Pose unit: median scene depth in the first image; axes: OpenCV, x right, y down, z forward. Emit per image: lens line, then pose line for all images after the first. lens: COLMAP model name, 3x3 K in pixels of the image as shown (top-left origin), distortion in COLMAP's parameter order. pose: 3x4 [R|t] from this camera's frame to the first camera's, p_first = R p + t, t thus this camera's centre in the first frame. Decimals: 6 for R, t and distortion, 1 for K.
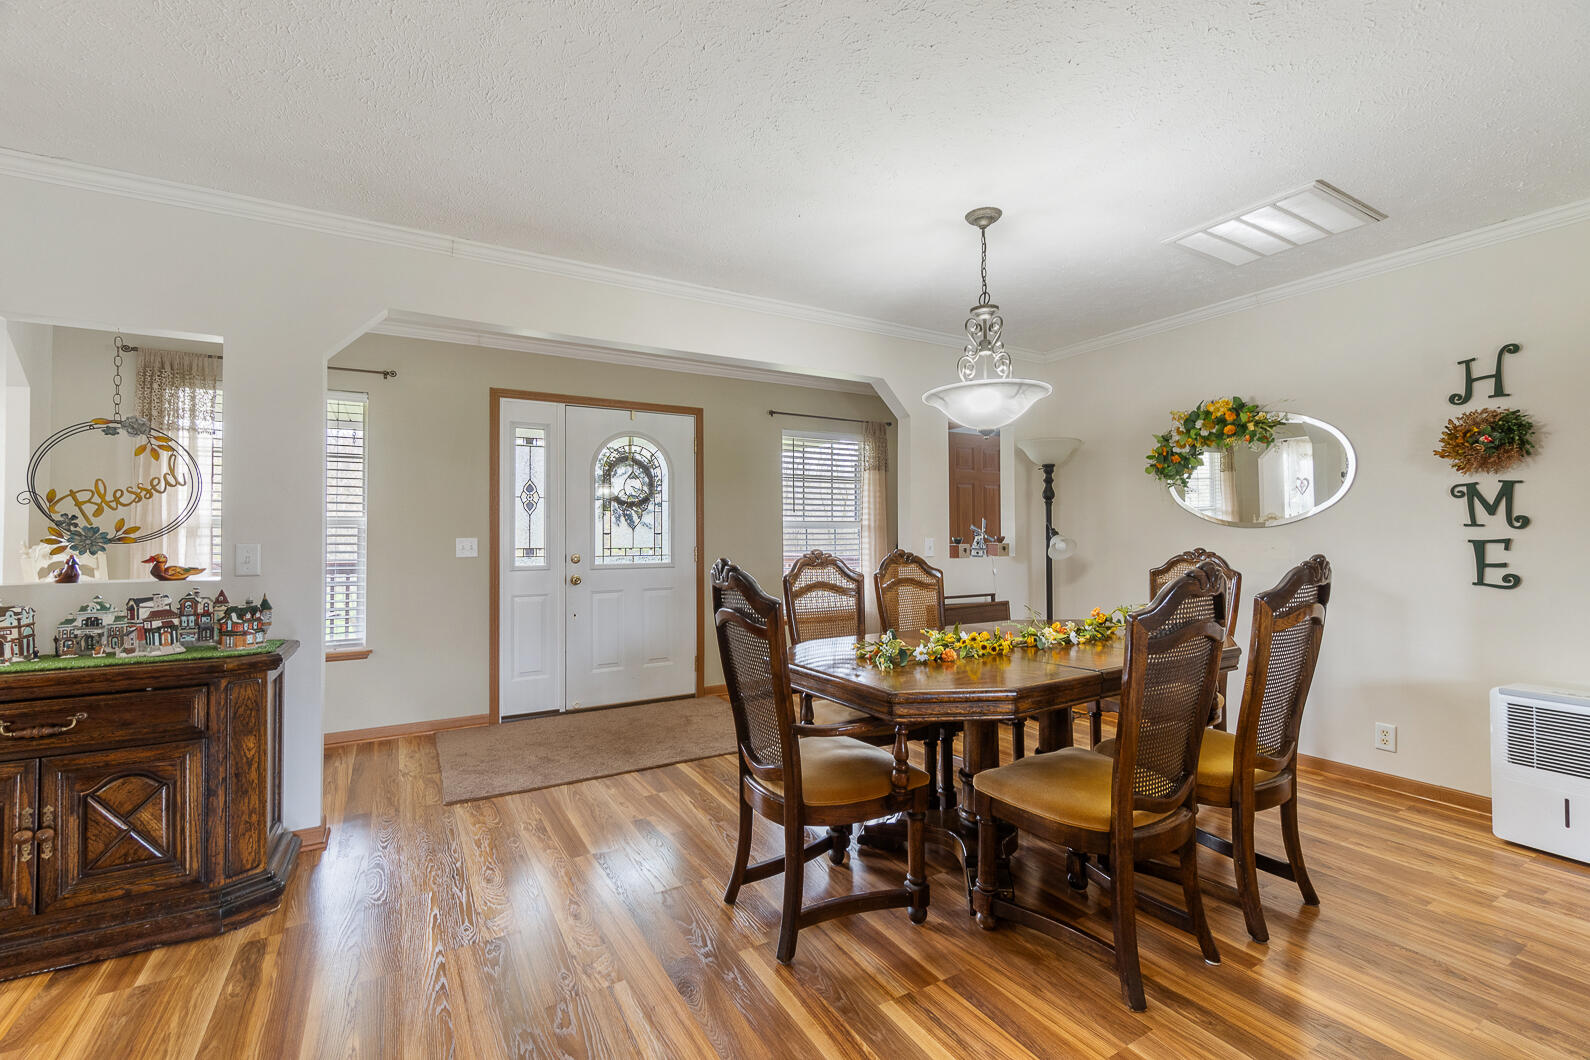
lens RADIAL K [[686.4, 0, 791.7], [0, 686.4, 530.1], [0, 0, 1]] dist [-0.000374, -0.000016]
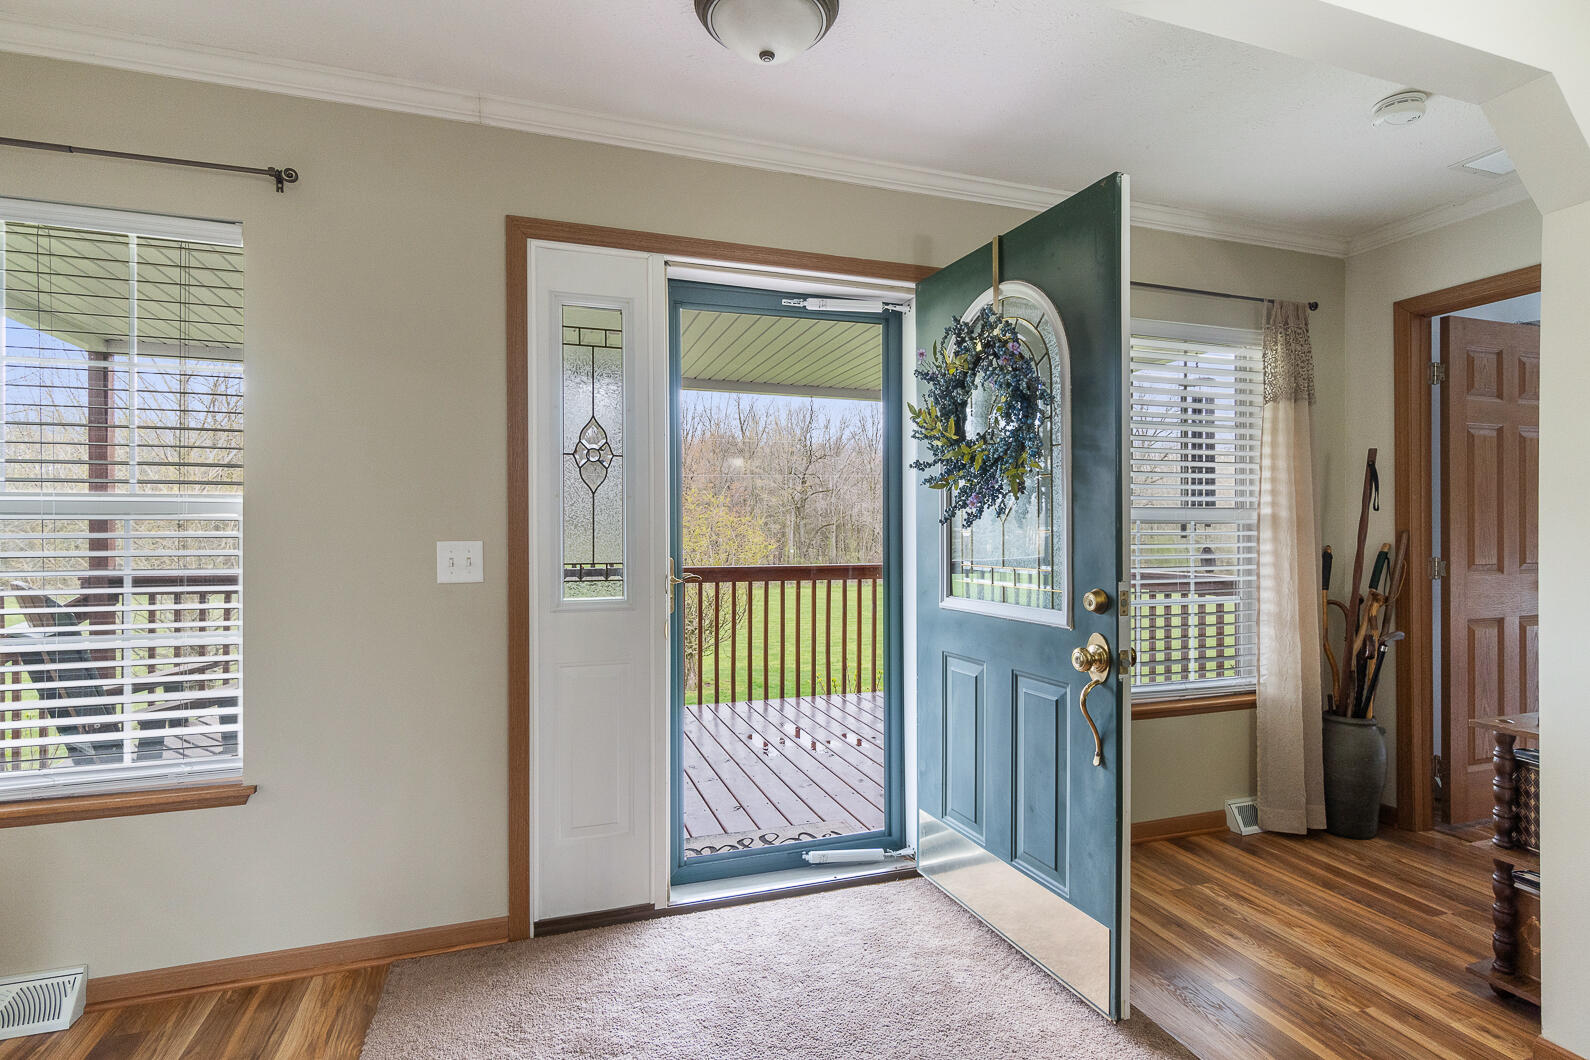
lens RADIAL K [[752.0, 0, 792.8], [0, 752.0, 532.4], [0, 0, 1]] dist [-0.000338, -0.000001]
pose [[0.979032, 0.001418, -0.203701, -0.145421], [-0.000624, 0.999992, 0.003964, 0.003171], [0.203704, -0.003754, 0.979025, 0.535927]]
